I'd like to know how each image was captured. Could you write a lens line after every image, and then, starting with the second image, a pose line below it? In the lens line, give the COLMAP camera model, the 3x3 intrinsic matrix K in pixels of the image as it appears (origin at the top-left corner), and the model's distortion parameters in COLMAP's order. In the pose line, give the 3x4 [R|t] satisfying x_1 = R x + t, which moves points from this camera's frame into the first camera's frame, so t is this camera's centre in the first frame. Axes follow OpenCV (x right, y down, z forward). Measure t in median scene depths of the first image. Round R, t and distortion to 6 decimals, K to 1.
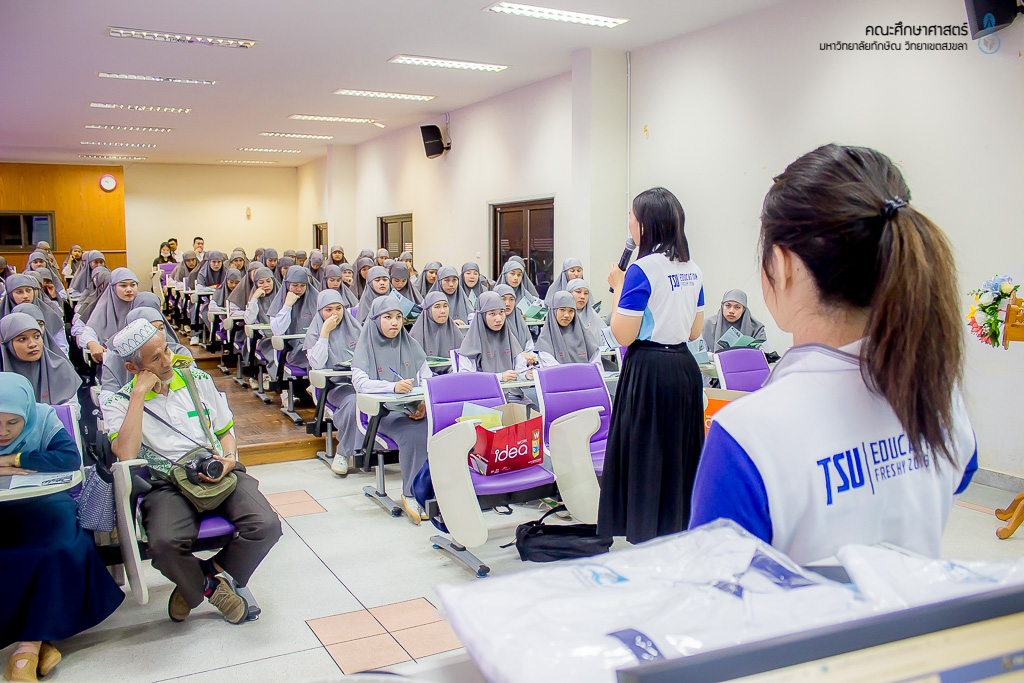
lens RADIAL K [[839.1, 0, 470.5], [0, 839.1, 349.8], [0, 0, 1]] dist [-0.143373, 0.106839]
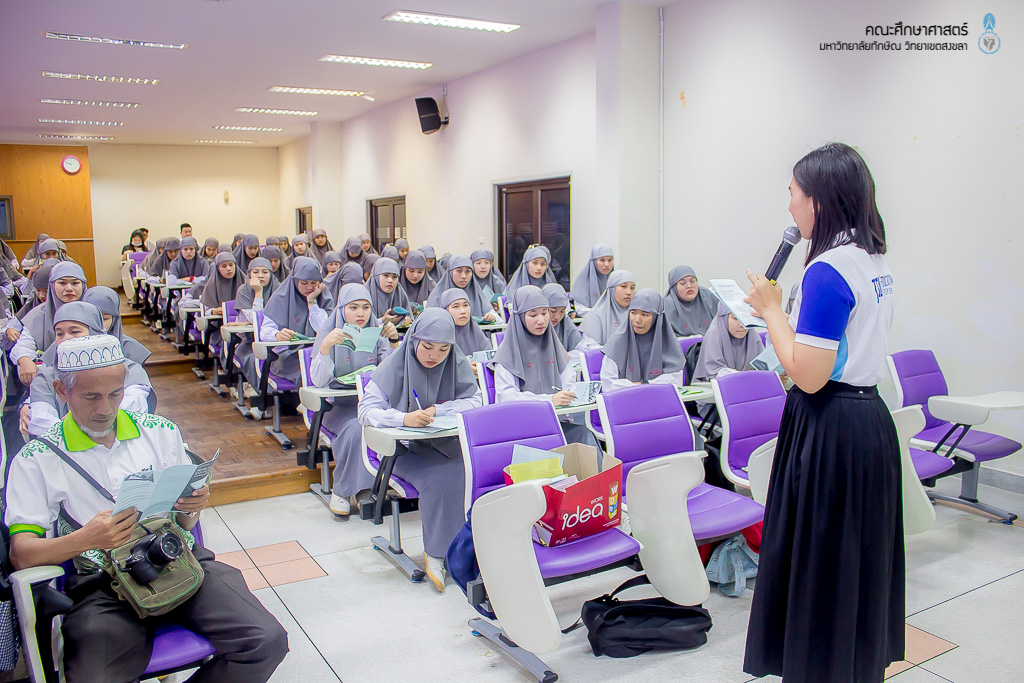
lens RADIAL K [[839.1, 0, 478.8], [0, 839.1, 363.1], [0, 0, 1]] dist [-0.143373, 0.106839]
pose [[0.999520, -0.009895, 0.029353, -0.041566], [0.008873, 0.999357, 0.034750, -0.024637], [-0.029678, -0.034472, 0.998965, 0.182254]]
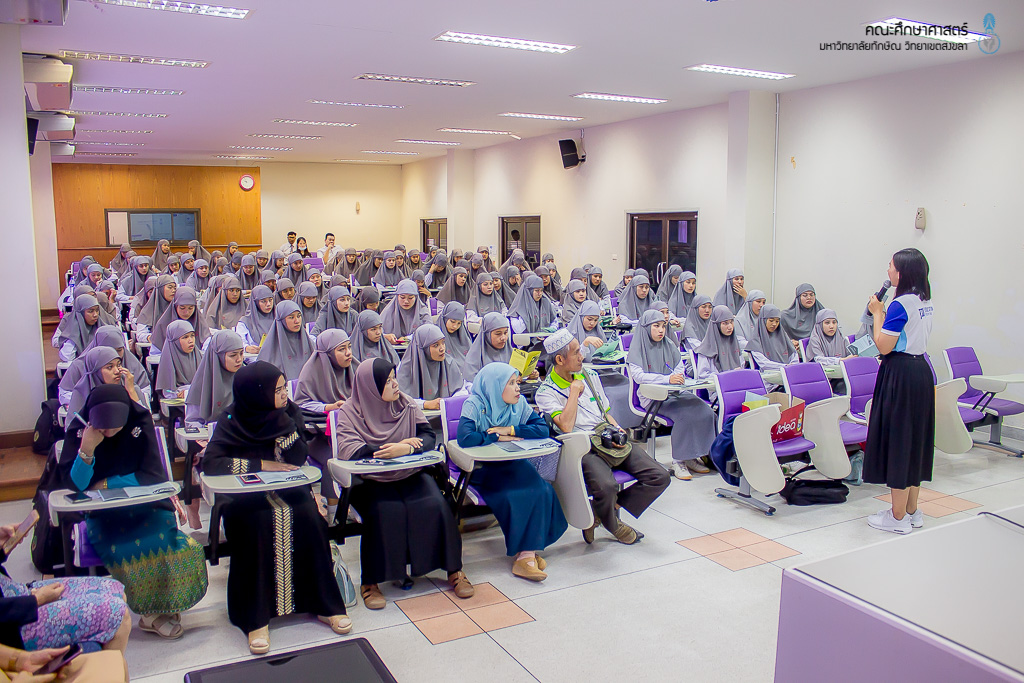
lens RADIAL K [[839.1, 0, 493.5], [0, 839.1, 356.0], [0, 0, 1]] dist [-0.143373, 0.106839]
pose [[0.999965, 0.007134, -0.004385, -0.291592], [-0.007002, 0.999544, 0.029362, -0.023668], [0.004593, -0.029330, 0.999559, -0.259299]]
